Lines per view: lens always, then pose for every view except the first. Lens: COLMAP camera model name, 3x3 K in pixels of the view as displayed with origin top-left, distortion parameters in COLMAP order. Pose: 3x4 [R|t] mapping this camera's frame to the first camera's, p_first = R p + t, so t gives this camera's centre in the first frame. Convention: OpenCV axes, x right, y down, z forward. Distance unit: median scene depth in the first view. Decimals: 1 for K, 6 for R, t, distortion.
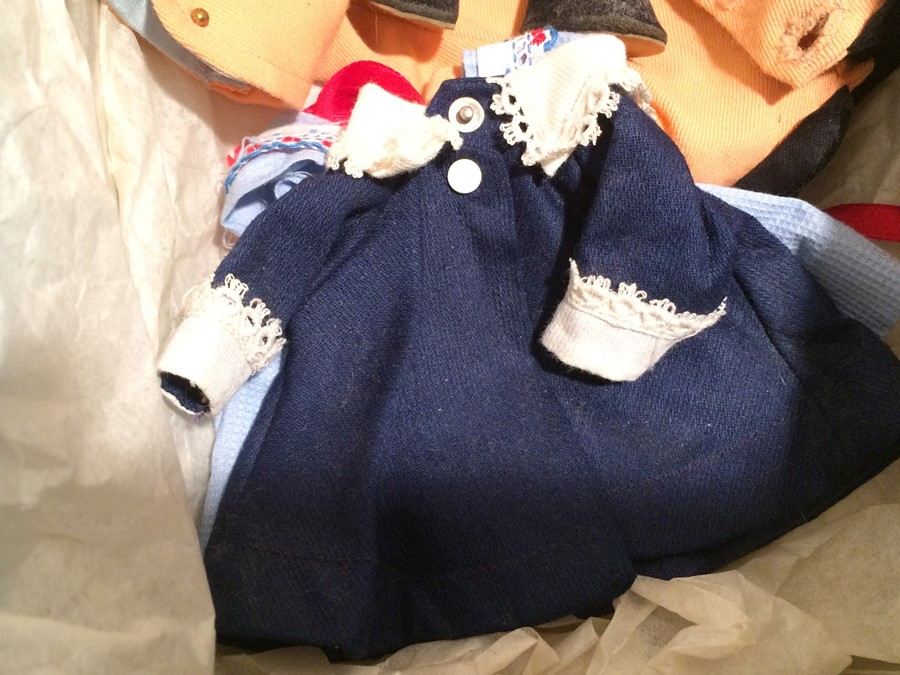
lens RADIAL K [[1020.5, 0, 436.1], [0, 1020.5, 338.6], [0, 0, 1]] dist [0.004115, 0.009849]
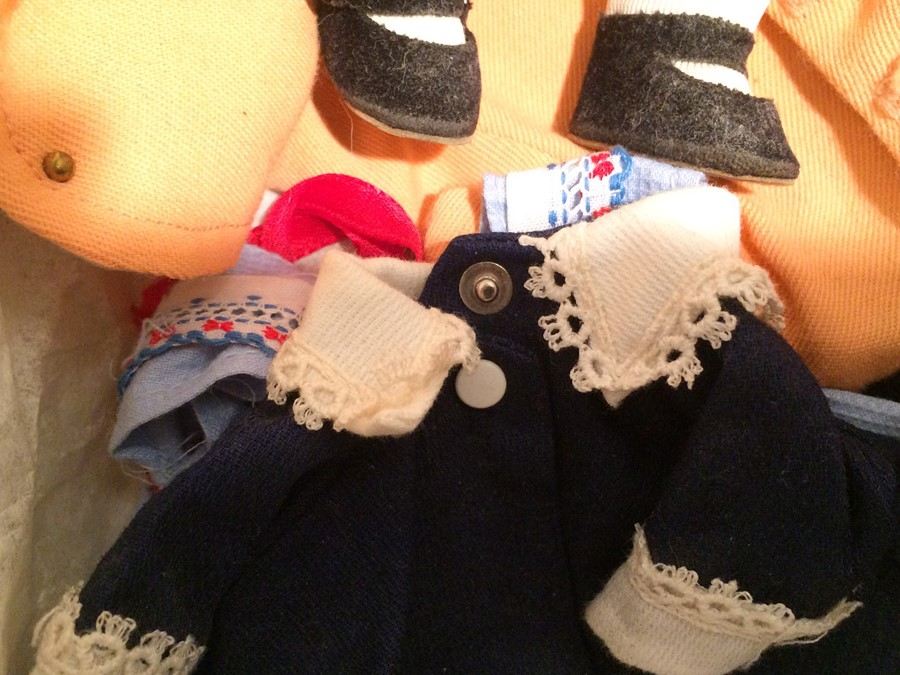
lens RADIAL K [[1031.7, 0, 450.0], [0, 1031.7, 337.5], [0, 0, 1]] dist [0.041021, -0.043037]
pose [[0.999543, 0.024980, 0.017014, -0.004752], [-0.027223, 0.988650, 0.147749, -0.294244], [-0.013130, -0.148145, 0.988879, 0.351878]]
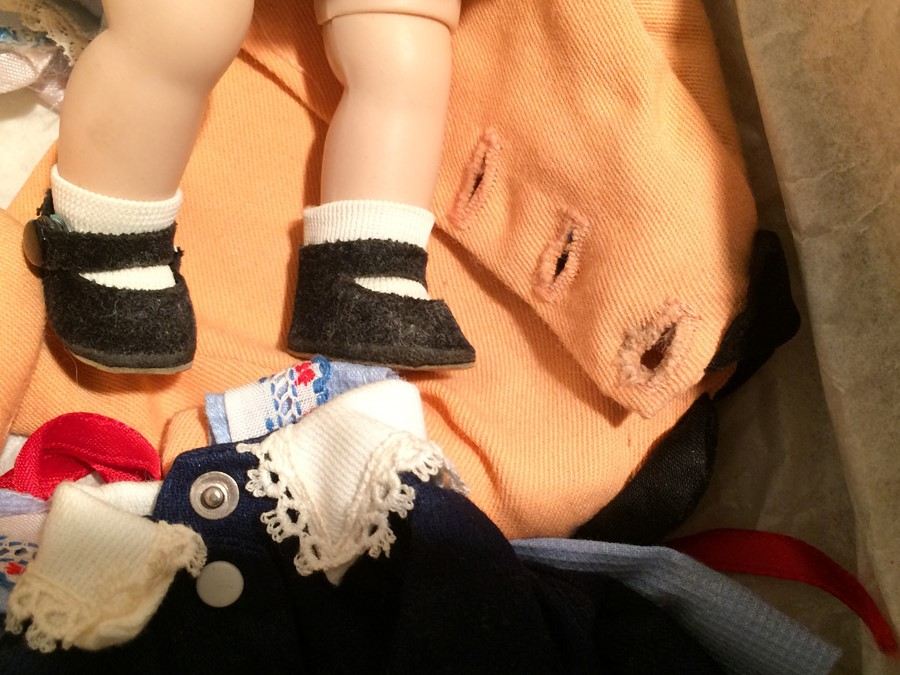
lens RADIAL K [[1031.7, 0, 450.0], [0, 1031.7, 337.5], [0, 0, 1]] dist [0.041021, -0.043037]
pose [[0.984638, -0.104872, 0.139603, 0.106380], [0.111541, 0.992922, -0.040811, -0.291170], [-0.134335, 0.055755, 0.989366, 0.250557]]
